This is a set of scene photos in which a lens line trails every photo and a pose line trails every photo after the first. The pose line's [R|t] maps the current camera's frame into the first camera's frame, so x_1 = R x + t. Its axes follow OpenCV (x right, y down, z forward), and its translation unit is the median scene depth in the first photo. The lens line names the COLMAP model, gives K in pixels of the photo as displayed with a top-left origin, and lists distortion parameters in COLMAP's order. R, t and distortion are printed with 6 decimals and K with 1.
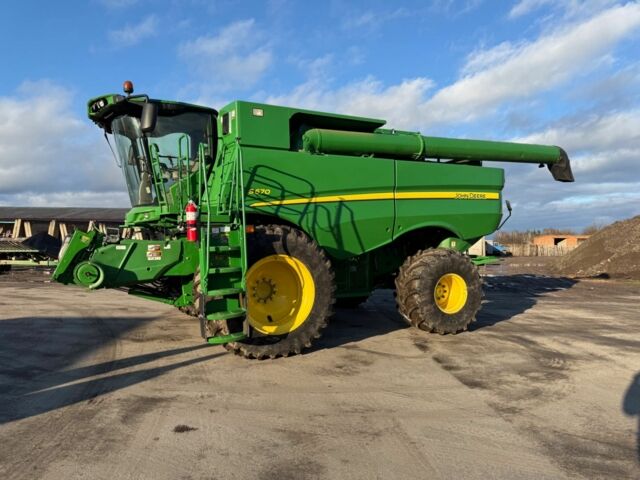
lens RADIAL K [[456.3, 0, 320.0], [0, 456.3, 240.0], [0, 0, 1]] dist [0.088858, -0.129930]
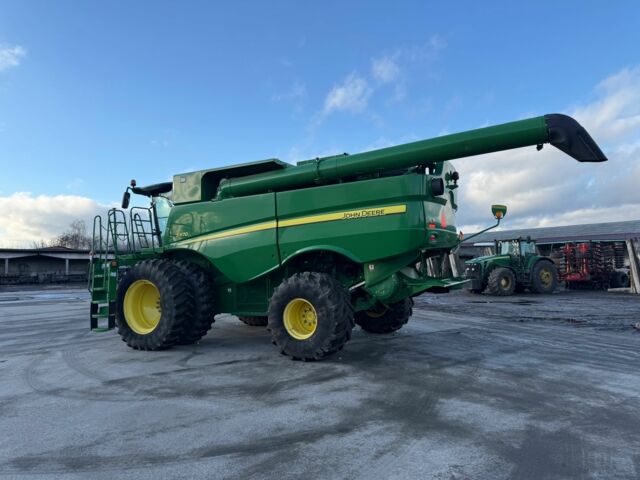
lens RADIAL K [[456.3, 0, 320.0], [0, 456.3, 240.0], [0, 0, 1]] dist [0.088858, -0.129930]
pose [[0.571496, -0.065817, -0.817961, 1.149711], [0.028005, 0.997762, -0.060717, 0.008755], [0.820127, 0.011792, 0.572060, 0.483478]]
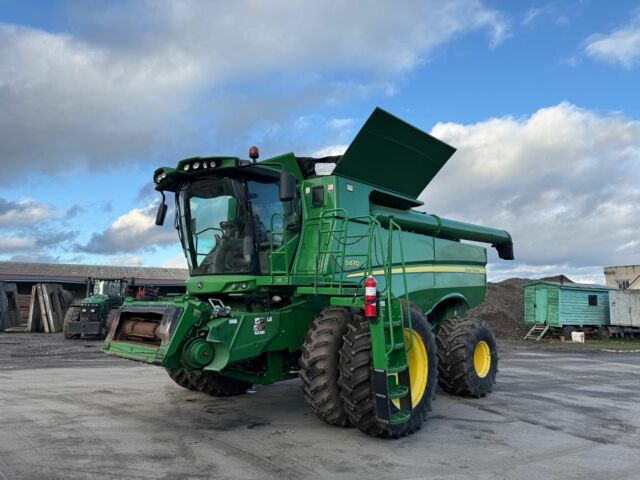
lens RADIAL K [[456.3, 0, 320.0], [0, 456.3, 240.0], [0, 0, 1]] dist [0.088858, -0.129930]
pose [[0.933801, 0.053119, 0.353827, -0.506332], [-0.007527, 0.991616, -0.129002, -0.022888], [-0.357713, 0.117799, 0.926372, 0.072638]]
